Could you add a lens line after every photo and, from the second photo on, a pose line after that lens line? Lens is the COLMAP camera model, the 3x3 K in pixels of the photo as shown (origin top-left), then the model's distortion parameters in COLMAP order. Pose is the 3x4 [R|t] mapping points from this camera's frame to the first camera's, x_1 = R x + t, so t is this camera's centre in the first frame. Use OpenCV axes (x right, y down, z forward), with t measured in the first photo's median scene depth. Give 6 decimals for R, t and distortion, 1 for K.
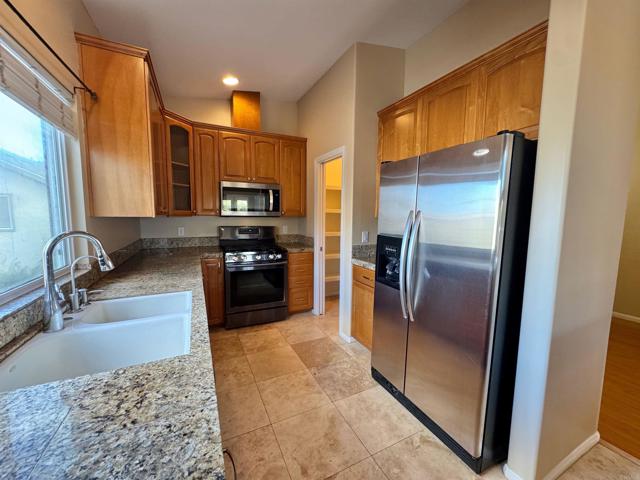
lens RADIAL K [[256.3, 0, 319.2], [0, 256.3, 240.0], [0, 0, 1]] dist [-0.002925, -0.000081]
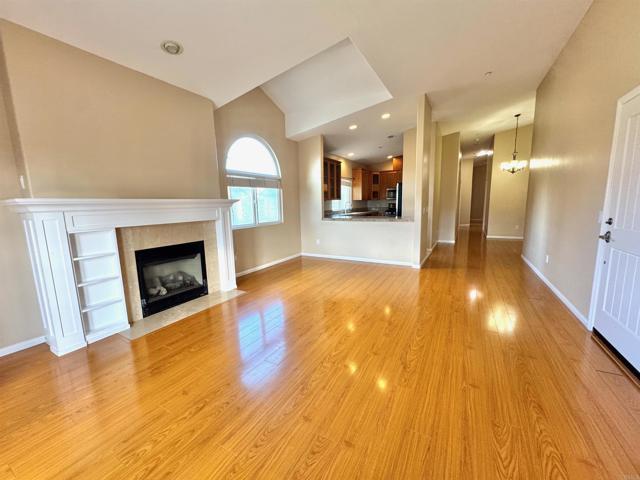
lens RADIAL K [[256.3, 0, 319.2], [0, 256.3, 240.0], [0, 0, 1]] dist [-0.002925, -0.000081]
pose [[0.566633, 0.097149, -0.818223, 1.854809], [-0.056309, 0.995269, 0.079175, 0.207167], [0.822044, 0.001210, 0.569423, -1.541487]]
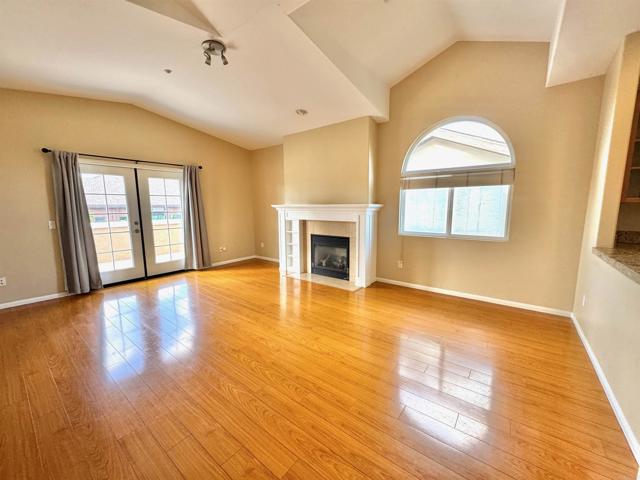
lens RADIAL K [[256.3, 0, 319.2], [0, 256.3, 240.0], [0, 0, 1]] dist [-0.002925, -0.000081]
pose [[-0.894739, 0.056909, -0.442949, 1.370133], [-0.047589, 0.974051, 0.221271, 0.022909], [0.444047, 0.219059, -0.868813, -0.032666]]
